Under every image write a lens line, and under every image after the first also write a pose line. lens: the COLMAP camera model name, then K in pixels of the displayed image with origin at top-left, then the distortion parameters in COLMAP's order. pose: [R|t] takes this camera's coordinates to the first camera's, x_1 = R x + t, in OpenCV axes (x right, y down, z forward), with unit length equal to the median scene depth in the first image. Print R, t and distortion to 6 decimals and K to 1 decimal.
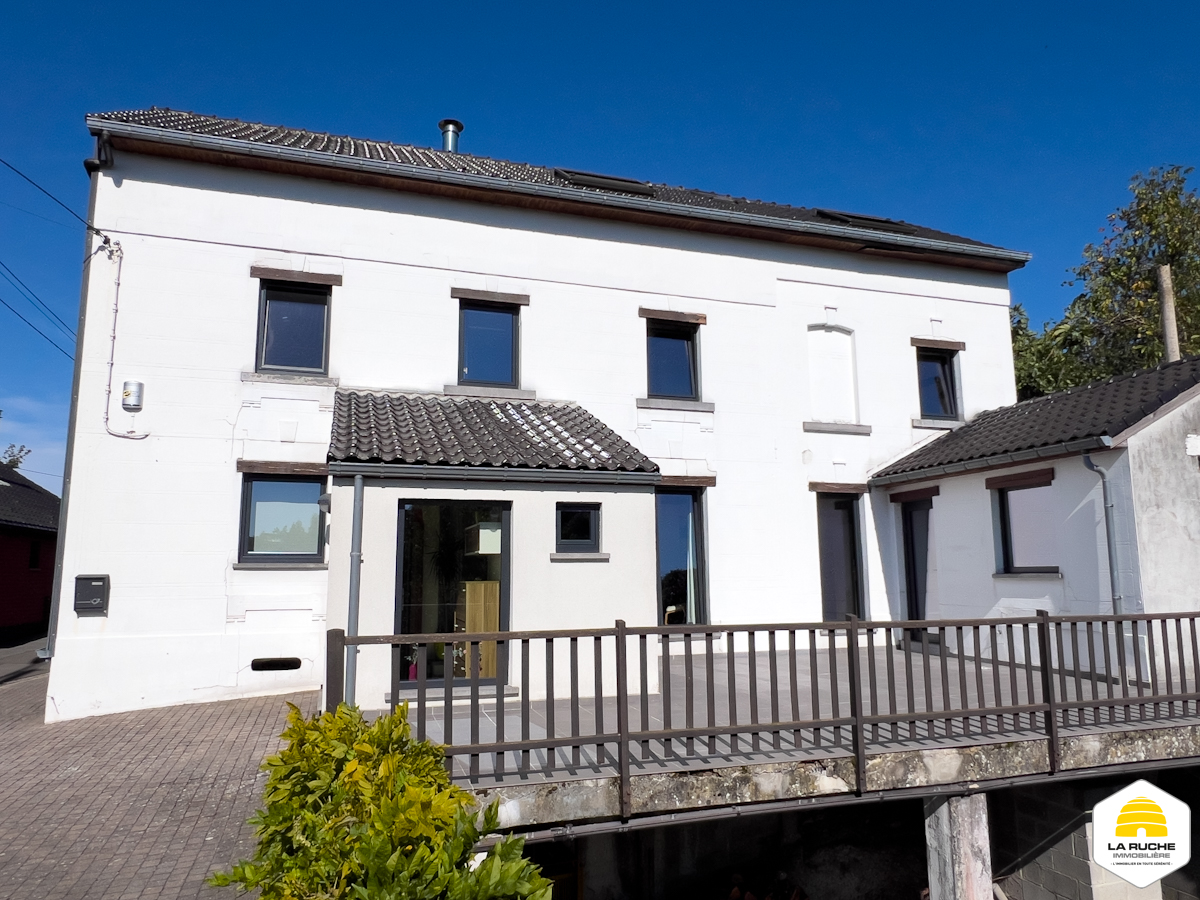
lens RADIAL K [[805.3, 0, 594.6], [0, 805.3, 450.2], [0, 0, 1]] dist [-0.001685, -0.001202]
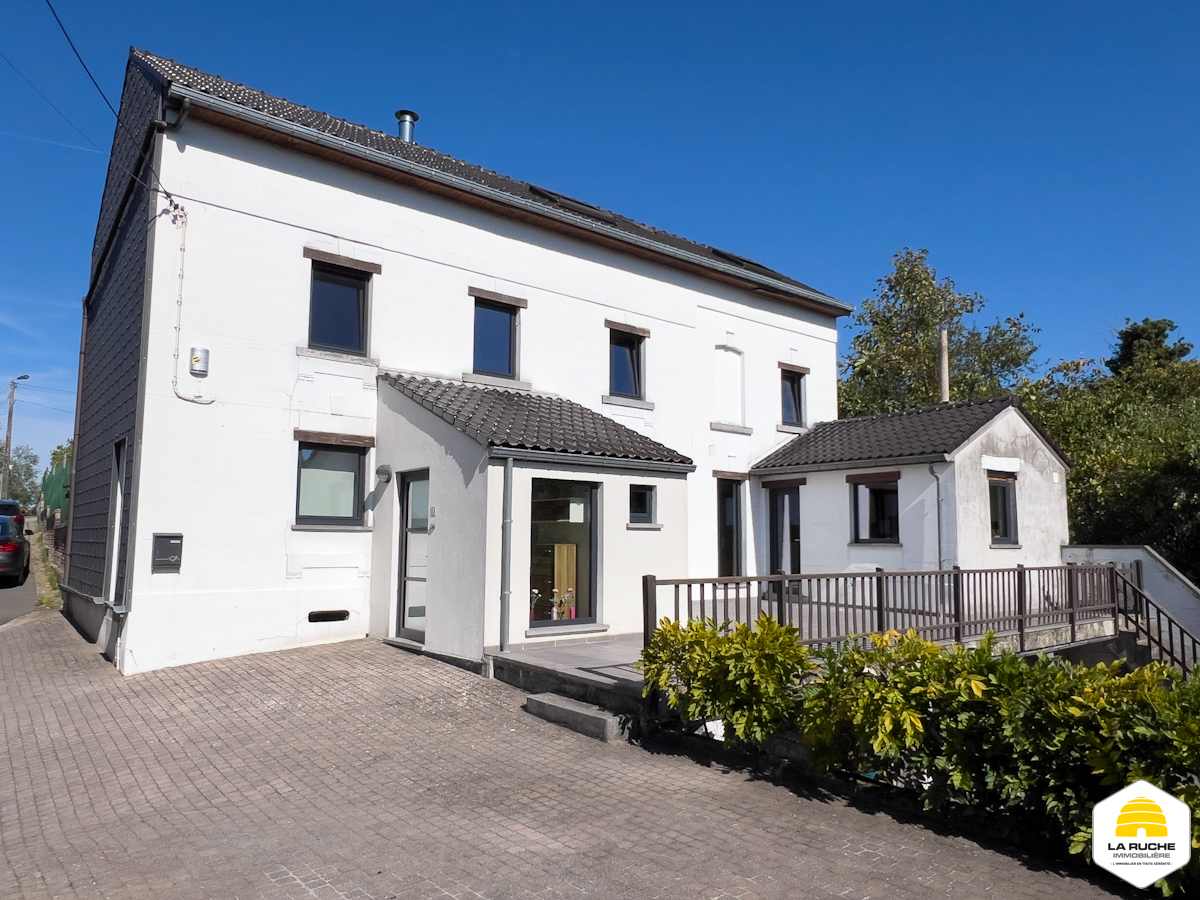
lens RADIAL K [[805.3, 0, 598.3], [0, 805.3, 453.1], [0, 0, 1]] dist [-0.001685, -0.001202]
pose [[0.930801, 0.053170, 0.361640, -0.429358], [-0.069459, 0.997066, 0.032182, -0.017878], [-0.358867, -0.055074, 0.931762, -0.142562]]
